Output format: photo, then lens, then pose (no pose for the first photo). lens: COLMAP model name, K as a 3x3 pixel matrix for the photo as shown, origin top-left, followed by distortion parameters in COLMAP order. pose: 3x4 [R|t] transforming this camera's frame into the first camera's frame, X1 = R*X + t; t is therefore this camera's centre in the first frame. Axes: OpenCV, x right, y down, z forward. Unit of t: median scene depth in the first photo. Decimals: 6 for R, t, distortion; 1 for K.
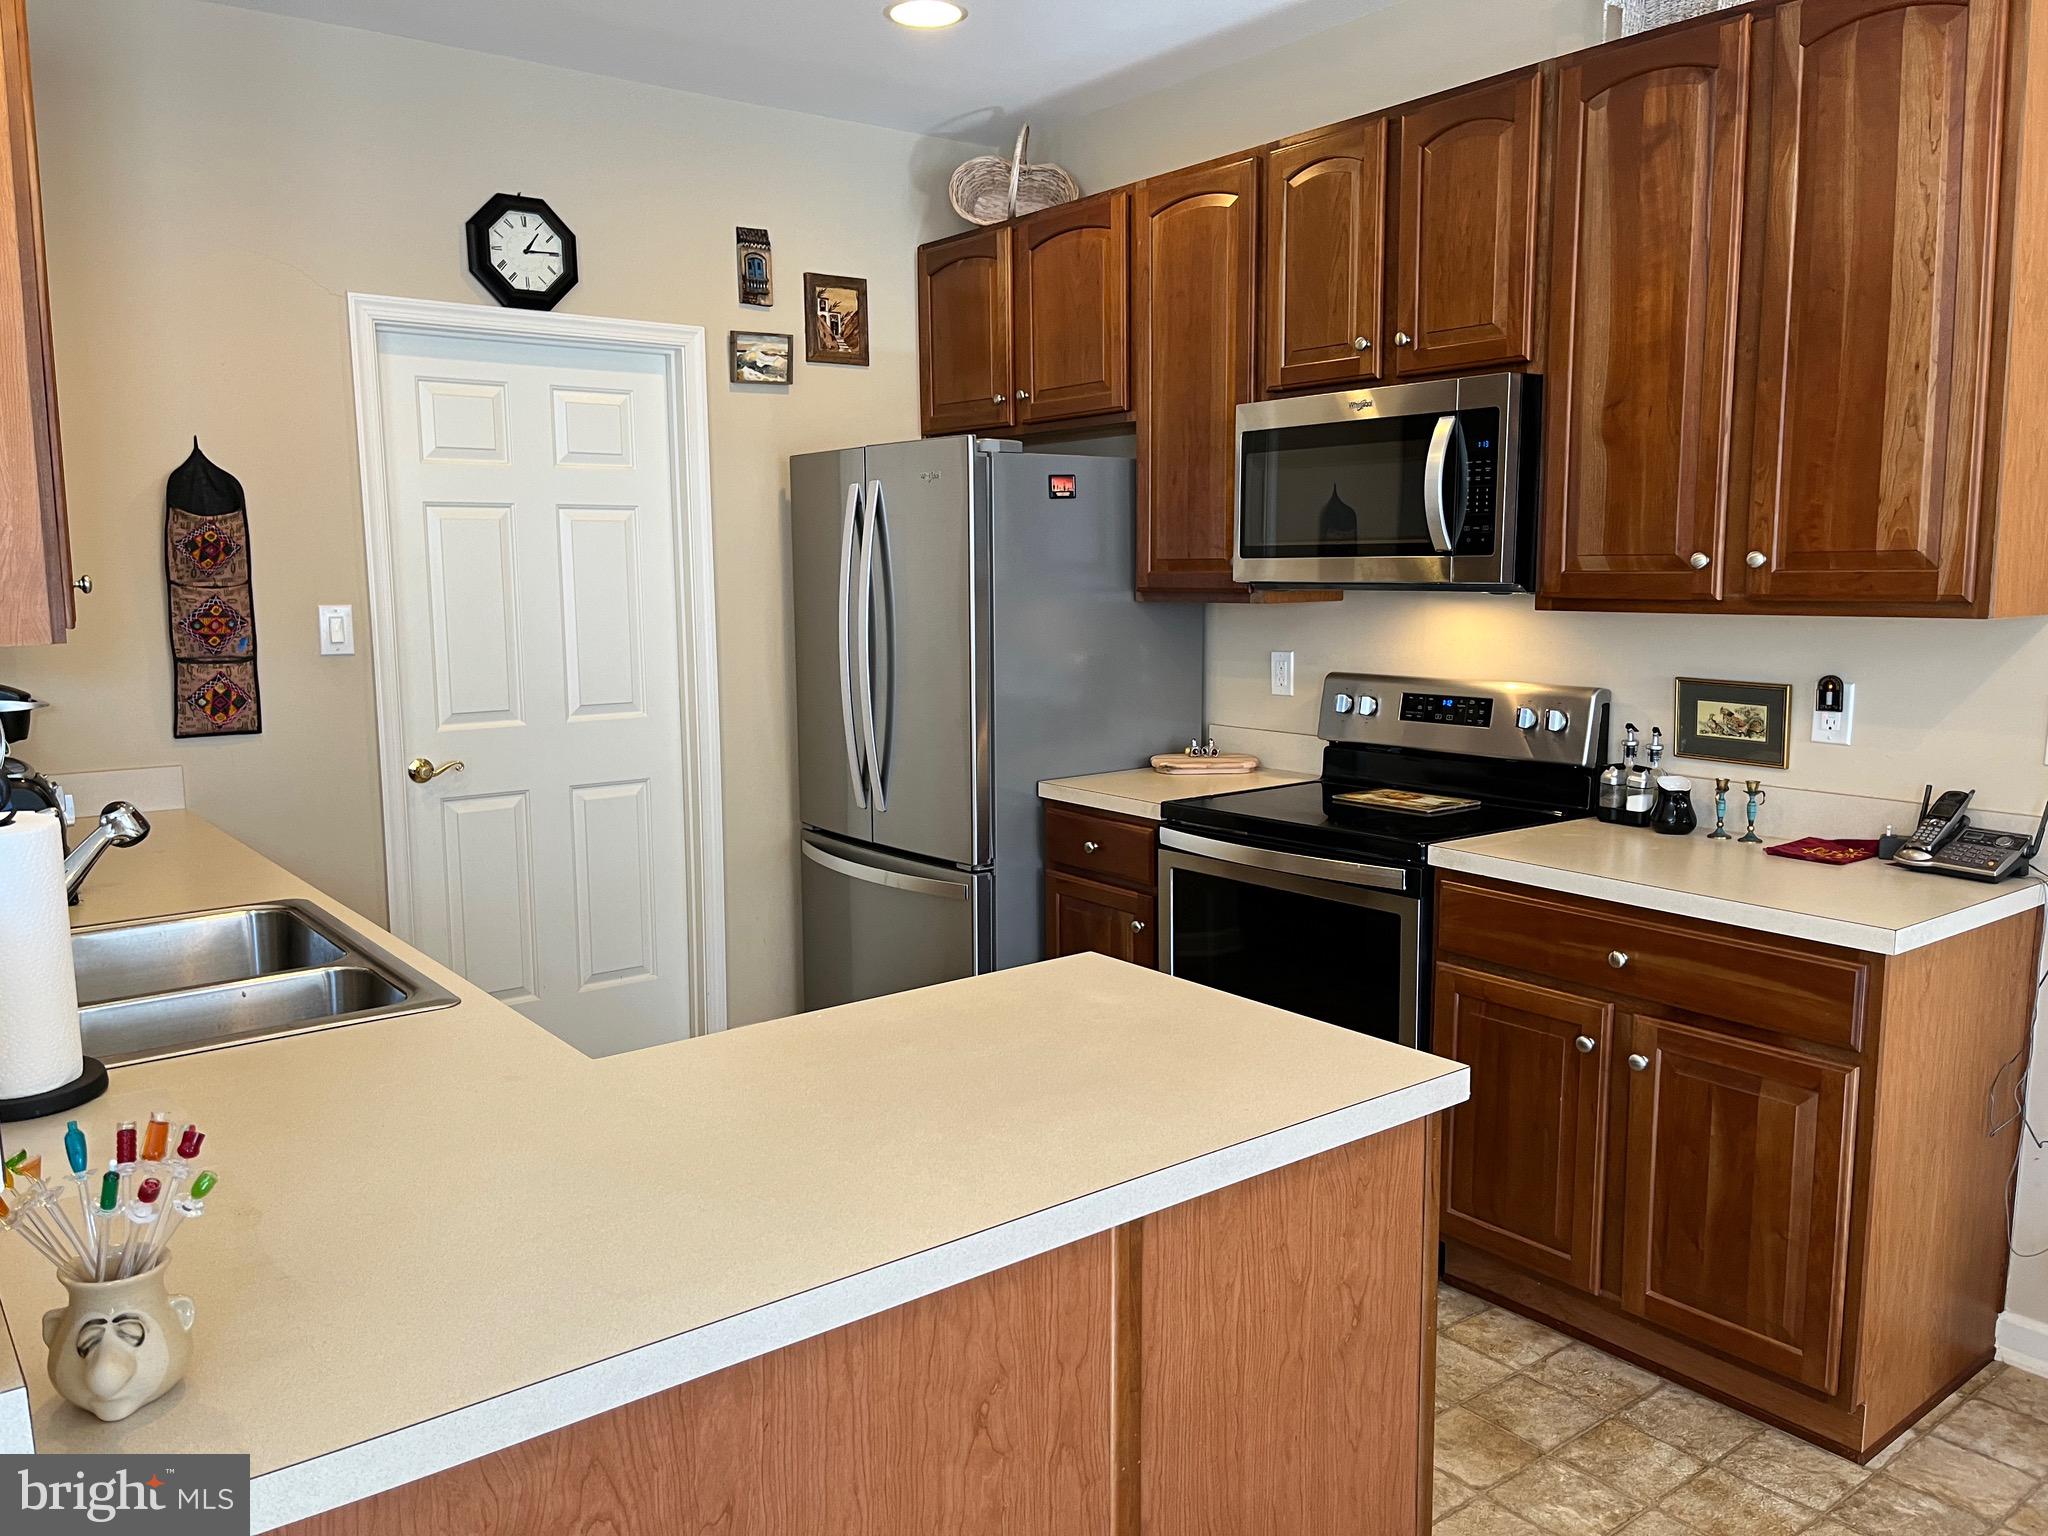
lens RADIAL K [[1553.7, 0, 1017.6], [0, 1553.7, 749.9], [0, 0, 1]] dist [0.064269, -0.093074]
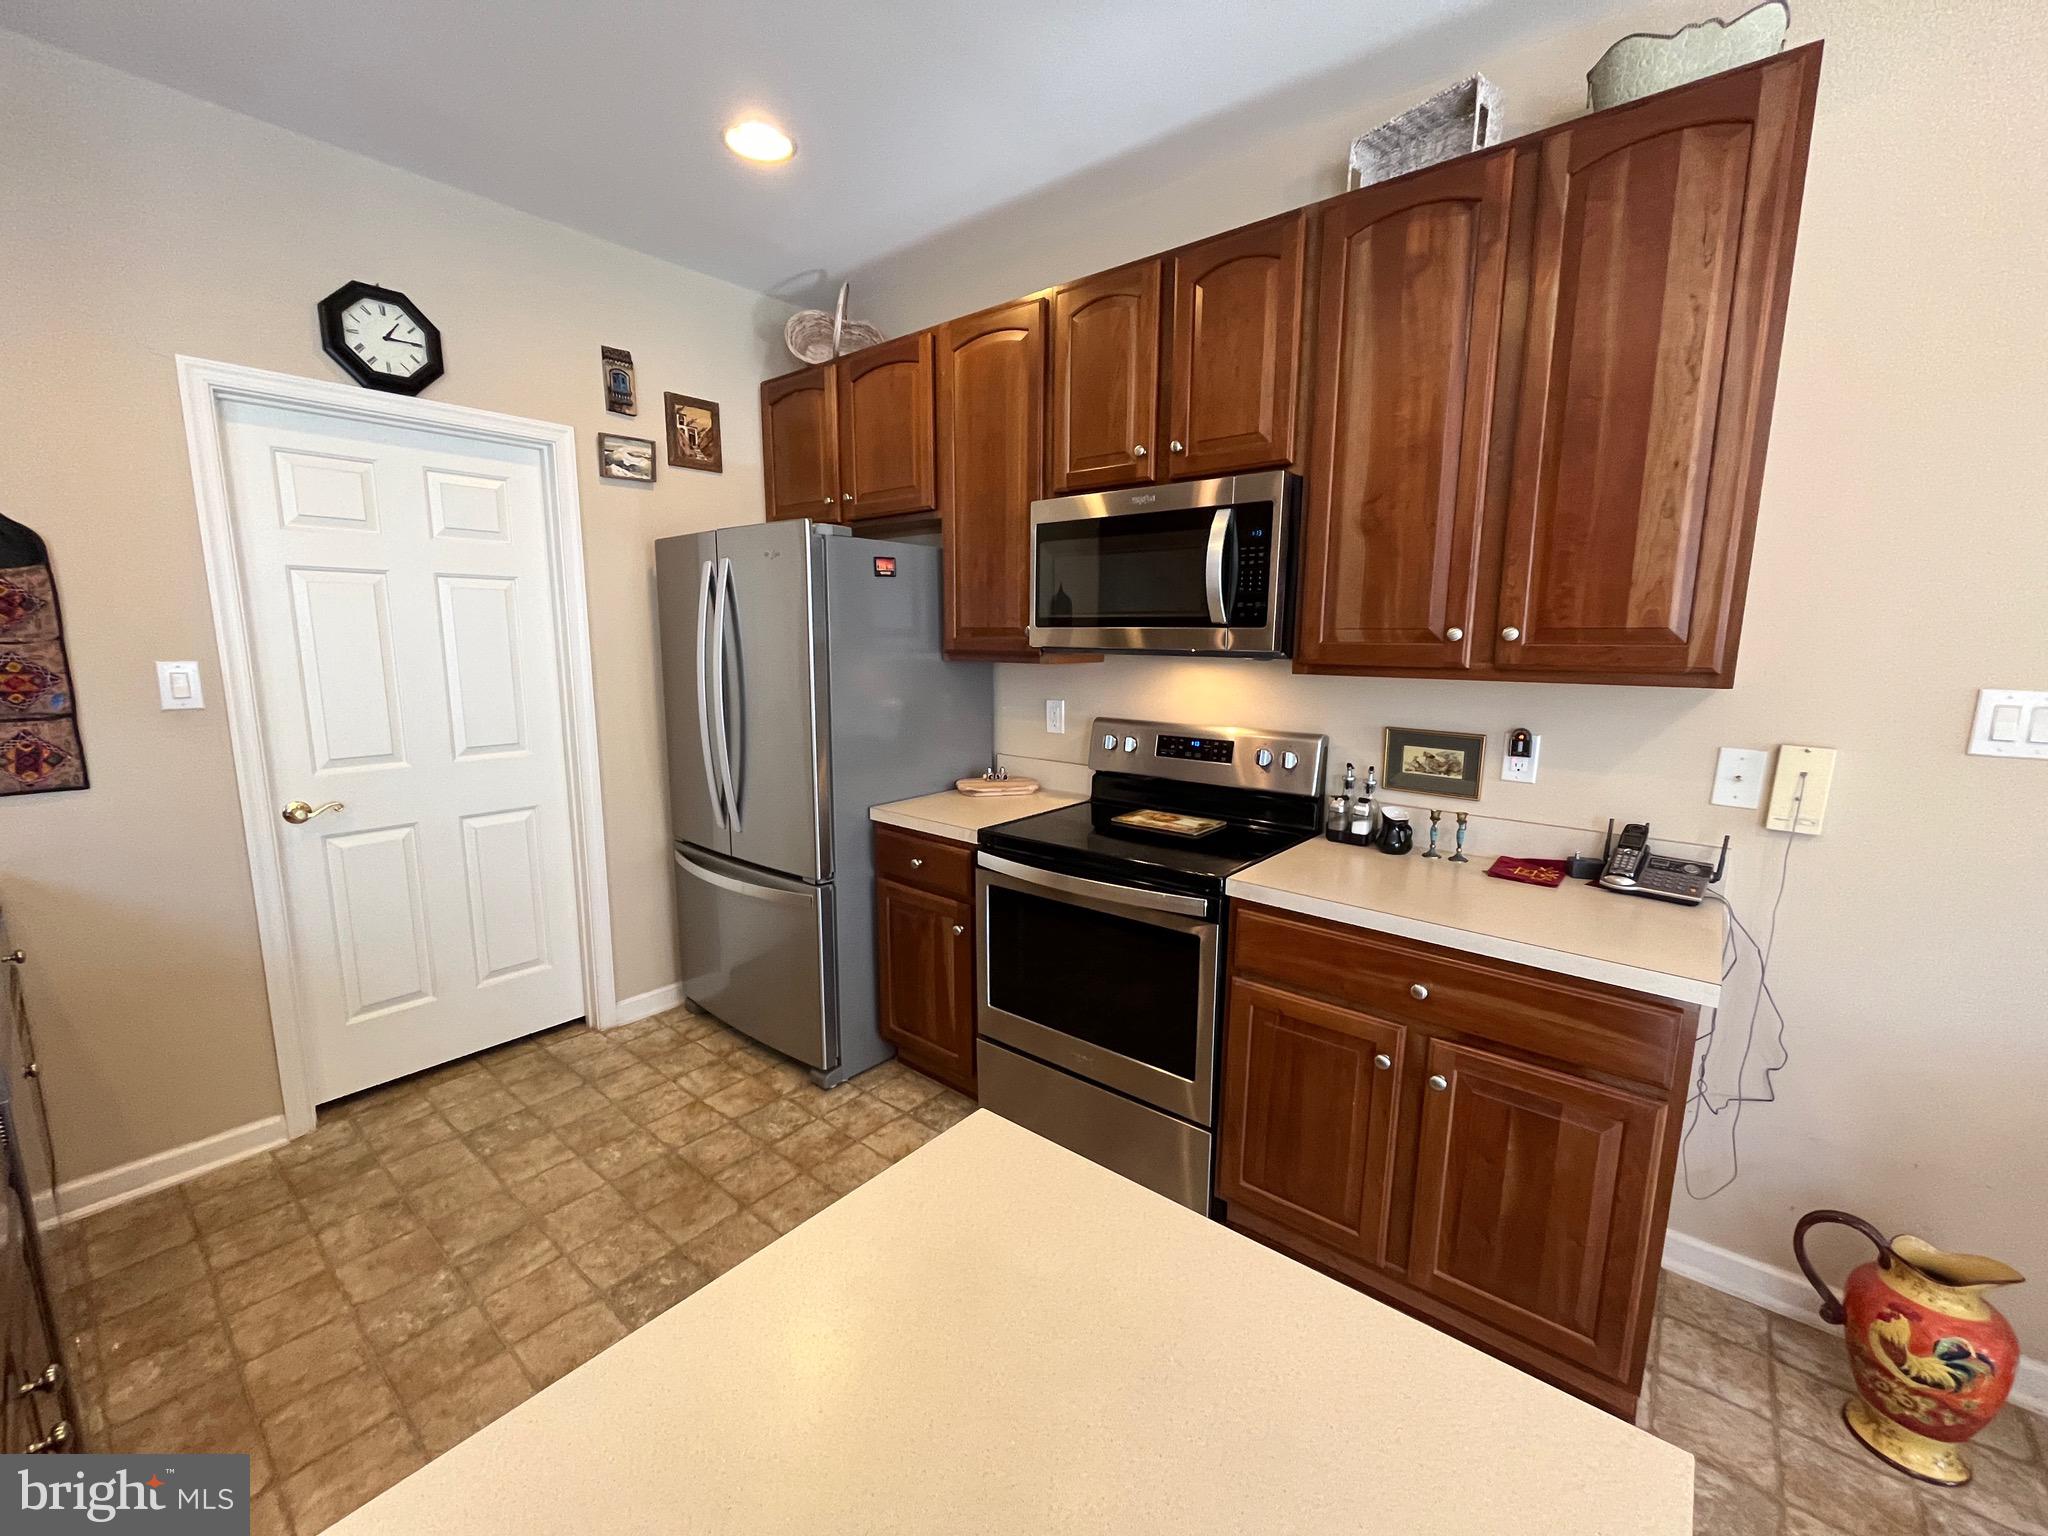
lens RADIAL K [[829.1, 0, 1021.1], [0, 829.1, 766.0], [0, 0, 1]] dist [-0.003248, -0.000234]
pose [[0.975086, -0.021016, 0.220831, -0.015400], [0.012872, 0.999185, 0.038250, -0.038924], [-0.221455, -0.034455, 0.974562, 0.359876]]
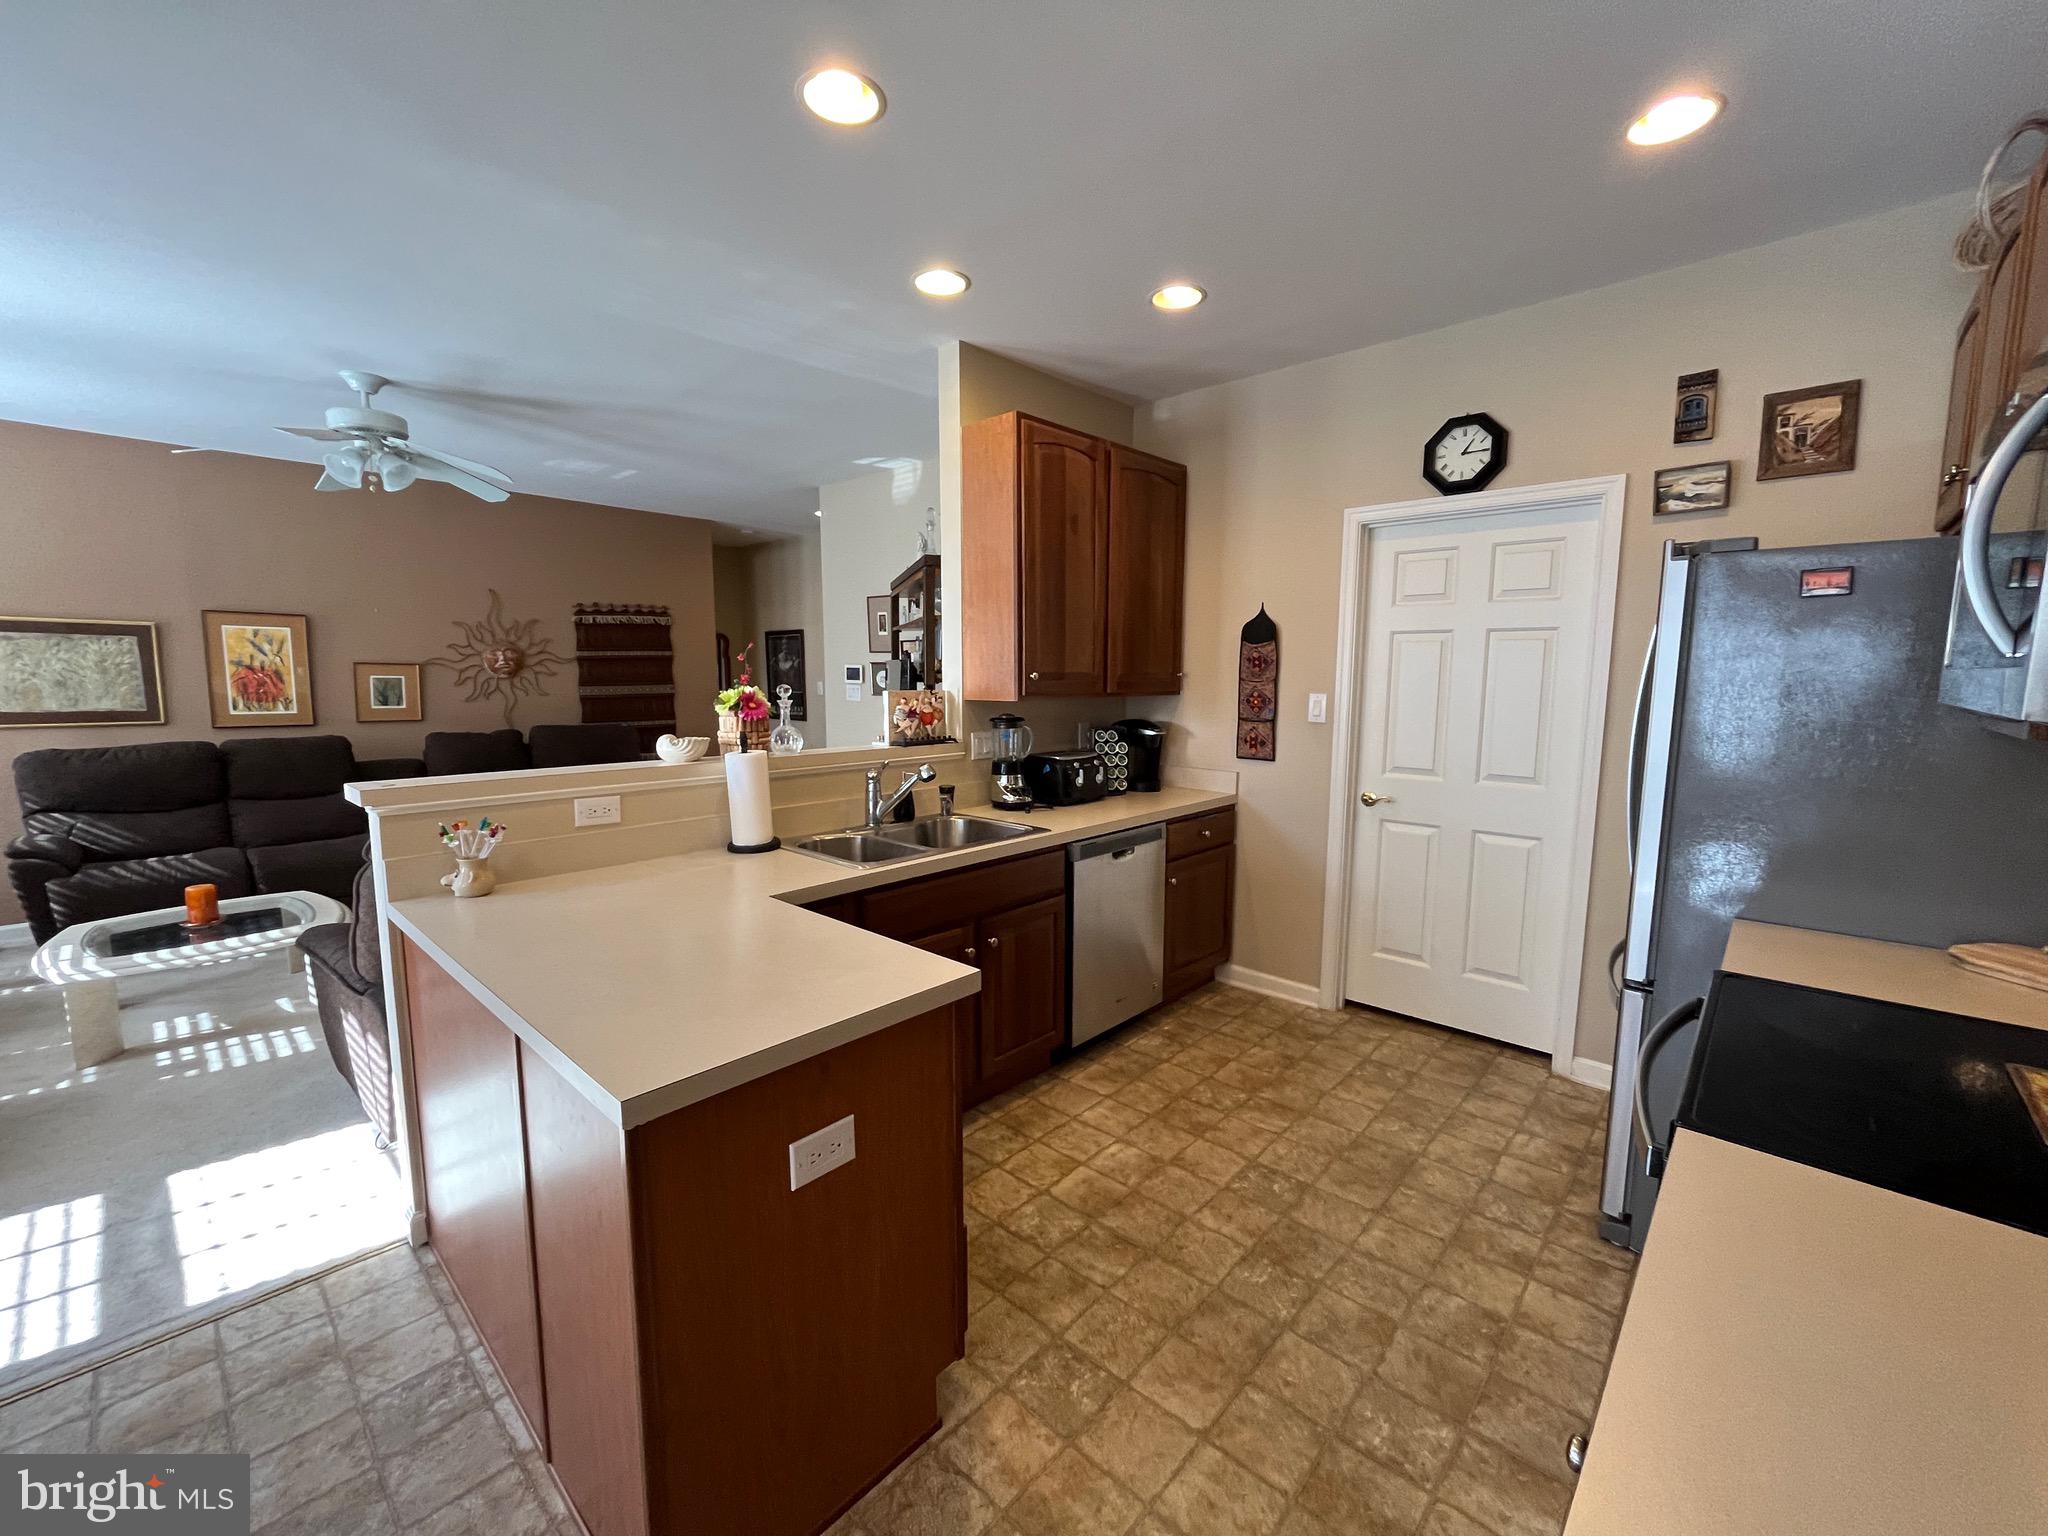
lens RADIAL K [[829.1, 0, 1021.1], [0, 829.1, 766.0], [0, 0, 1]] dist [-0.003248, -0.000234]
pose [[0.170711, 0.121778, -0.977767, 0.431422], [-0.124760, 0.987018, 0.101148, -0.068902], [0.977391, 0.104719, 0.183688, 0.546022]]
